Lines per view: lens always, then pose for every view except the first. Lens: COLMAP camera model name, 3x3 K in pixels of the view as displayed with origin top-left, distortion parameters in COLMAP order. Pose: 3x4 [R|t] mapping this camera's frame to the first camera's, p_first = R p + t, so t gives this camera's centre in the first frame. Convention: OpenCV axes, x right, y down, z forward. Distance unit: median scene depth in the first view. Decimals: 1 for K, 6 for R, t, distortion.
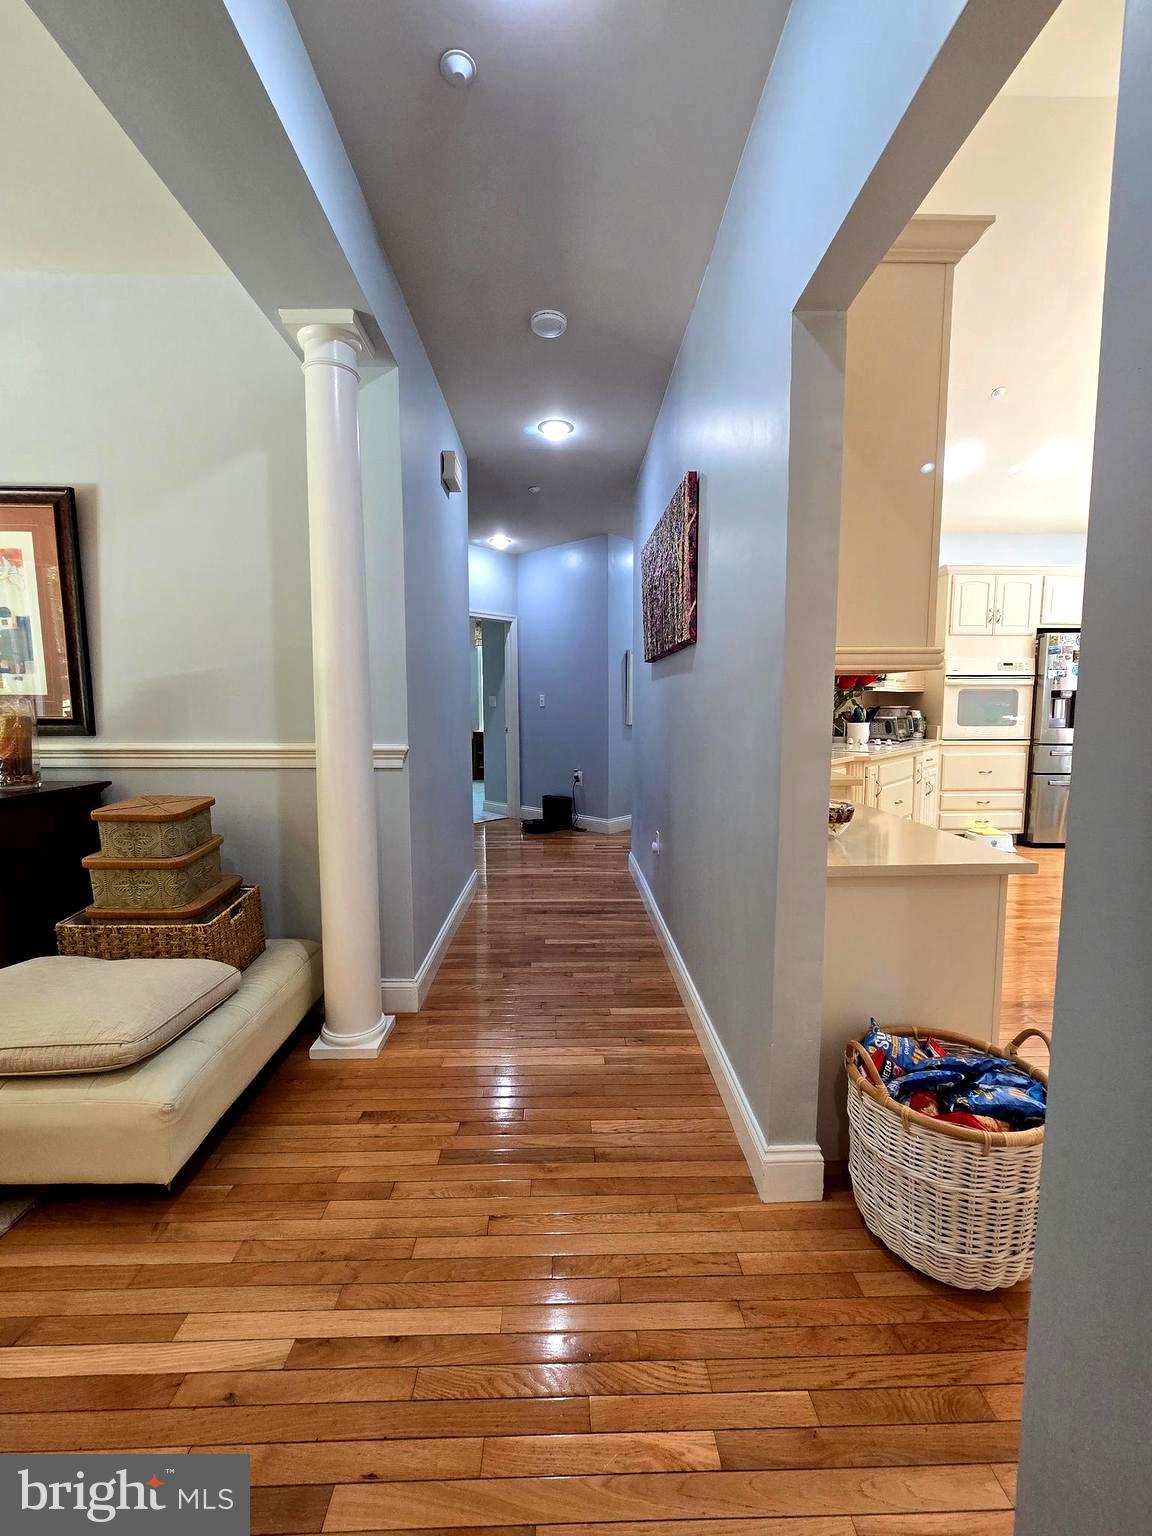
lens RADIAL K [[631.1, 0, 574.8], [0, 631.1, 763.8], [0, 0, 1]] dist [0.000794, 0.000249]
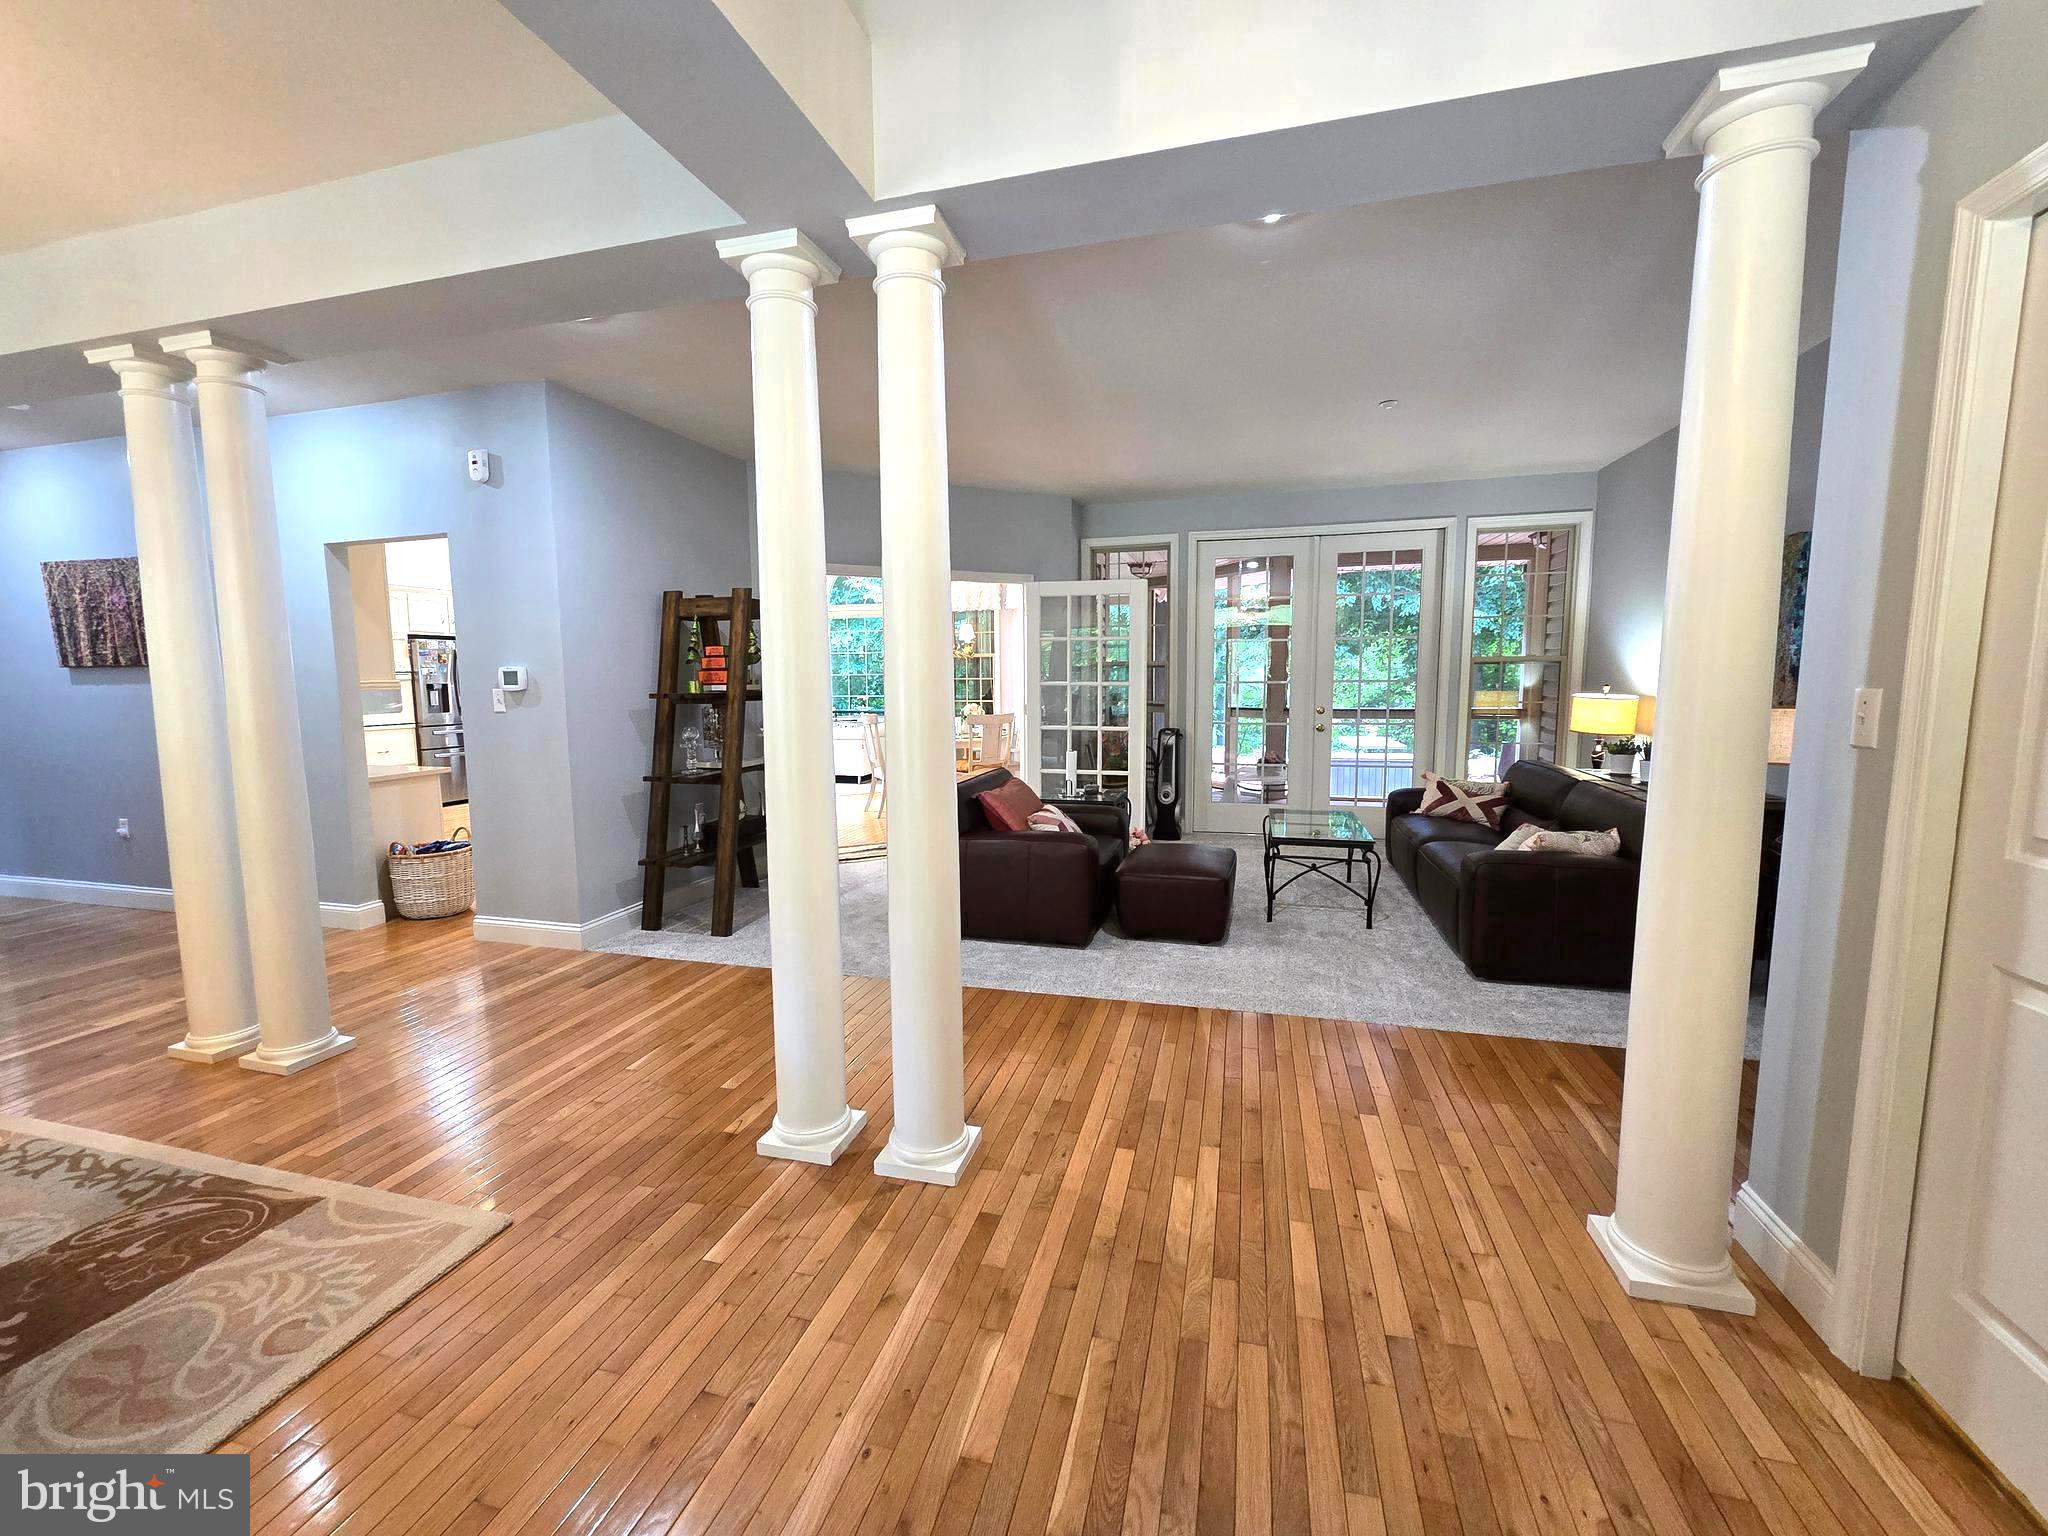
lens RADIAL K [[841.5, 0, 1013.9], [0, 841.5, 766.8], [0, 0, 1]] dist [0.000794, 0.000249]
pose [[0.293730, -0.101615, 0.950472, -0.546596], [0.095347, 0.992489, 0.076642, 0.034702], [-0.951121, 0.068113, 0.301213, -0.651344]]
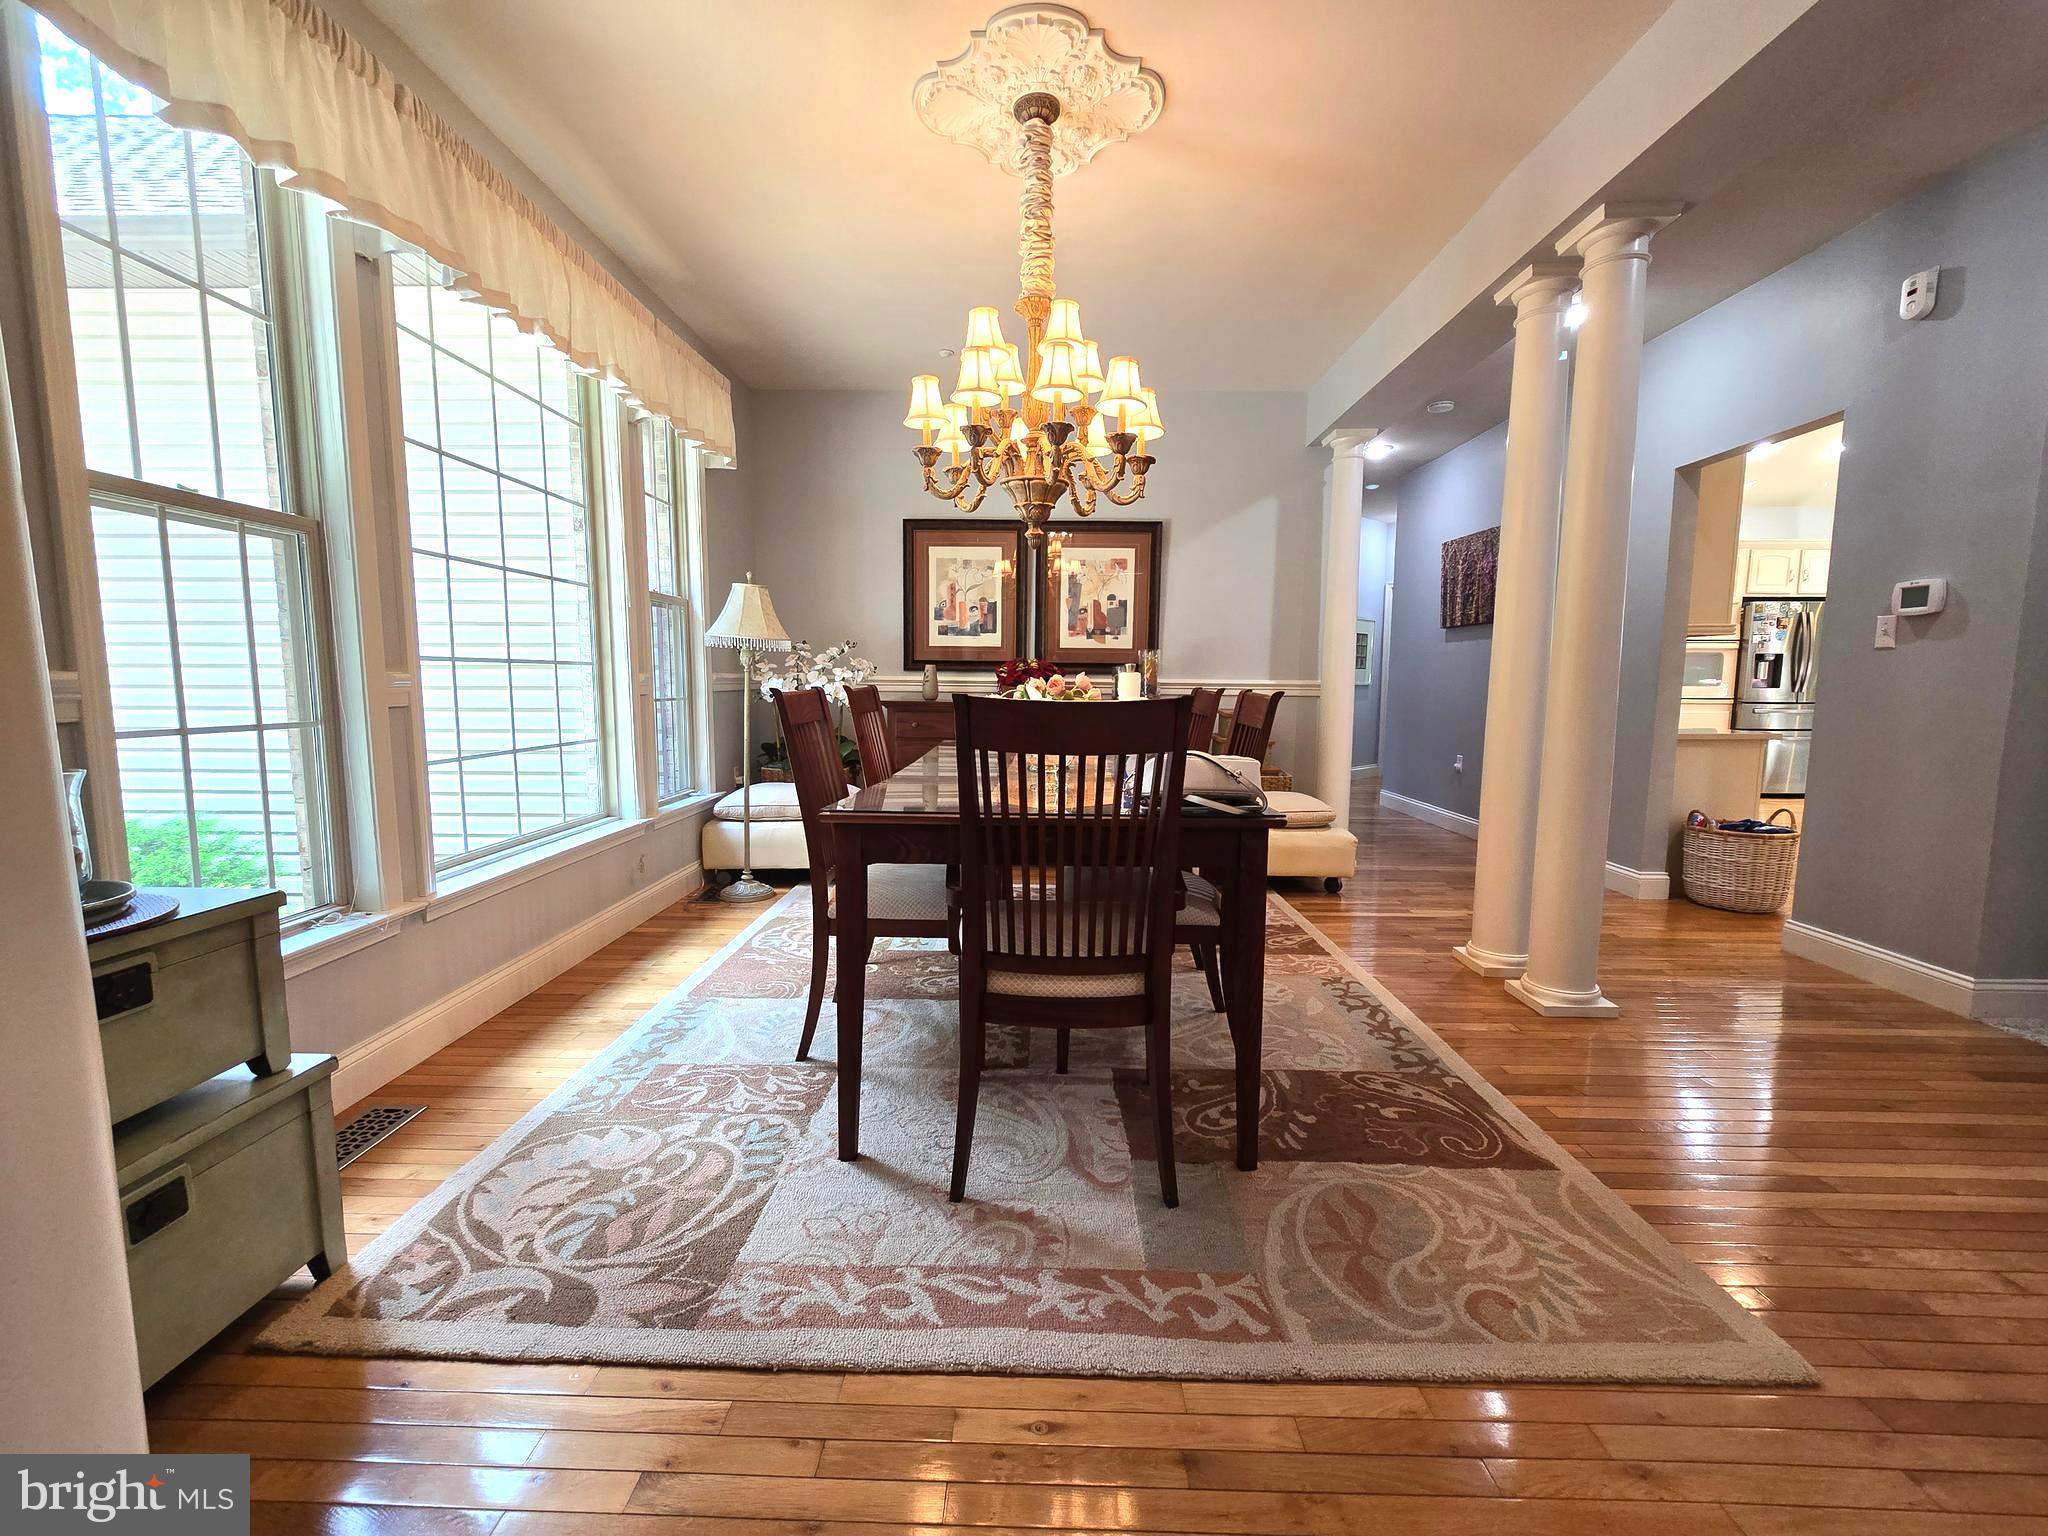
lens RADIAL K [[832.7, 0, 1011.7], [0, 832.7, 765.1], [0, 0, 1]] dist [-0.002270, -0.000624]
pose [[0.998610, 0.012858, -0.051118, -0.481075], [-0.012218, 0.999843, 0.012823, 0.077949], [0.051275, -0.012181, 0.998610, -0.536736]]
